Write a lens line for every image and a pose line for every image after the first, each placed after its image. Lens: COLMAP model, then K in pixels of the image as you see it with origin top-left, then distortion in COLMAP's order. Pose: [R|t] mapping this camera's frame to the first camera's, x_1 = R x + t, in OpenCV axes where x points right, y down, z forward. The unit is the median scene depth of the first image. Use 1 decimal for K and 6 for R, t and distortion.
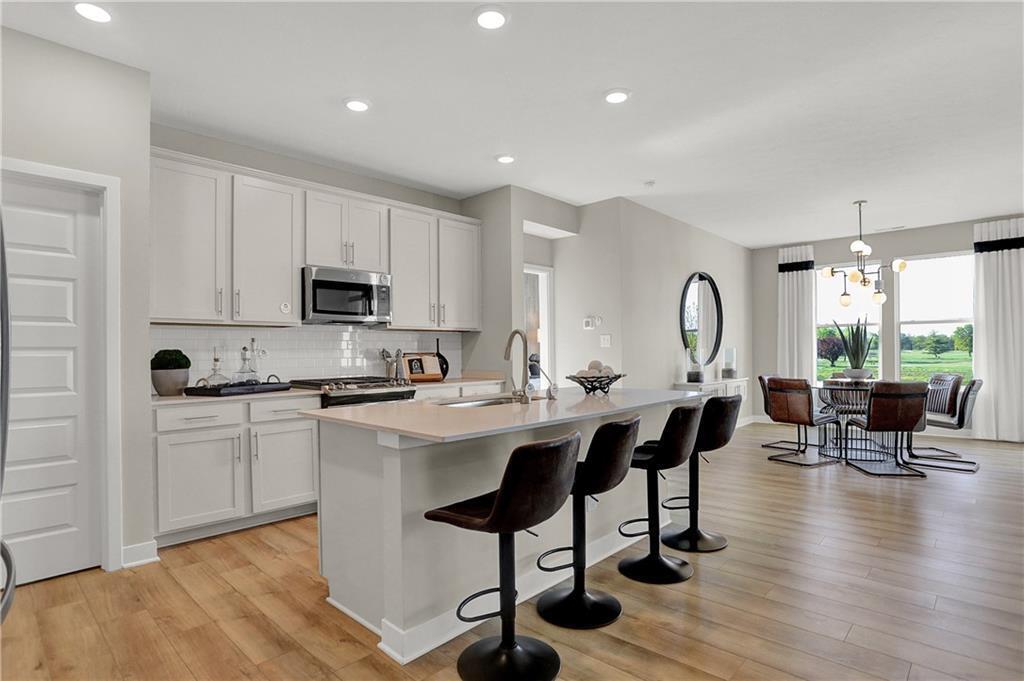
lens RADIAL K [[527.6, 0, 511.2], [0, 527.6, 346.1], [0, 0, 1]] dist [-0.004659, -0.000586]
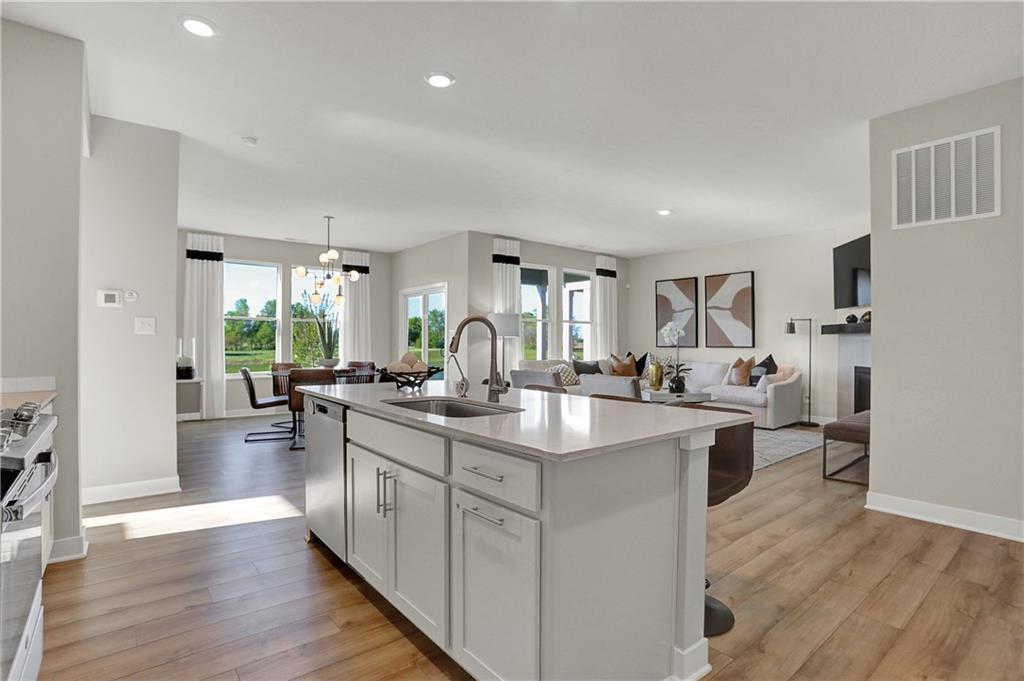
lens RADIAL K [[504.2, 0, 522.3], [0, 504.2, 343.5], [0, 0, 1]] dist [-0.038302, 0.000884]
pose [[0.087854, -0.000521, 0.996133, -0.678470], [-0.006375, 0.999979, 0.001086, 0.013024], [-0.996113, -0.006445, 0.087849, 0.728203]]
